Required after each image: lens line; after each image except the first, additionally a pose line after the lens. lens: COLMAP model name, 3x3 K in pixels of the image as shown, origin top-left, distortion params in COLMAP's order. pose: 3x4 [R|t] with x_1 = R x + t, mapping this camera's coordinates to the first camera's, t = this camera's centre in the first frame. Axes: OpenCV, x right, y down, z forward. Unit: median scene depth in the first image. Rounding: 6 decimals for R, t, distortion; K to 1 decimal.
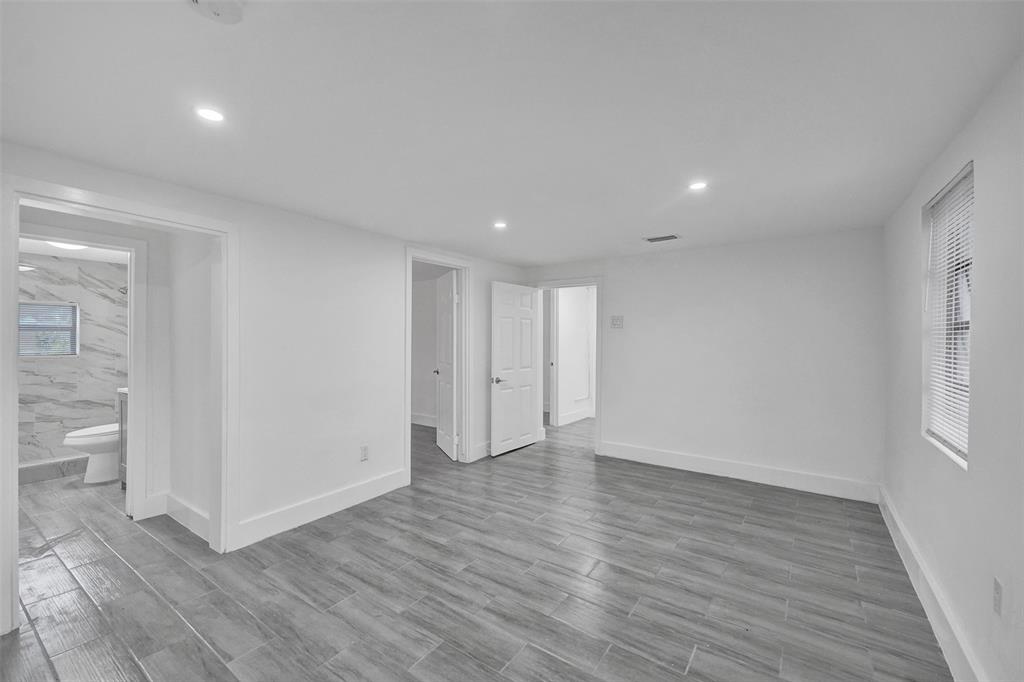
lens RADIAL K [[423.1, 0, 506.5], [0, 423.1, 338.0], [0, 0, 1]] dist [-0.000219, -0.000232]
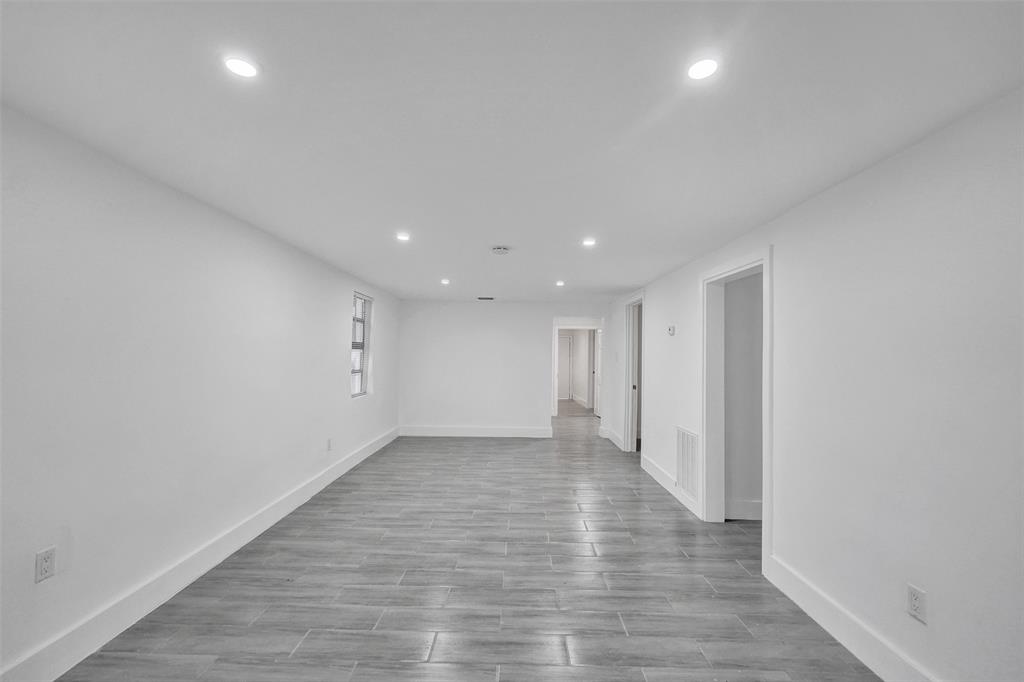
lens RADIAL K [[434.9, 0, 506.2], [0, 434.9, 366.8], [0, 0, 1]] dist [0.000488, -0.000322]
pose [[-0.838337, -0.005793, -0.545122, 0.450137], [-0.015935, 0.999777, 0.013883, 0.012208], [0.544920, 0.020325, -0.838242, 1.646967]]
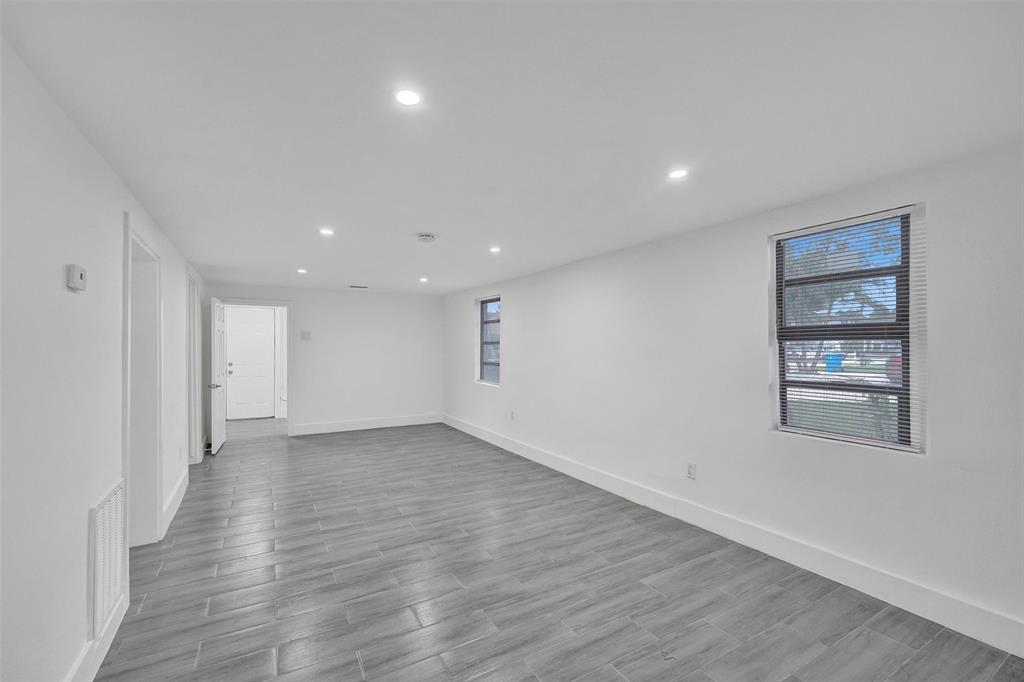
lens RADIAL K [[416.2, 0, 510.9], [0, 416.2, 331.8], [0, 0, 1]] dist [0.000104, -0.000334]
pose [[0.423912, 0.025611, 0.905341, -1.402418], [-0.000971, 0.999612, -0.027823, -0.027017], [-0.905703, 0.010915, 0.423772, -0.366730]]
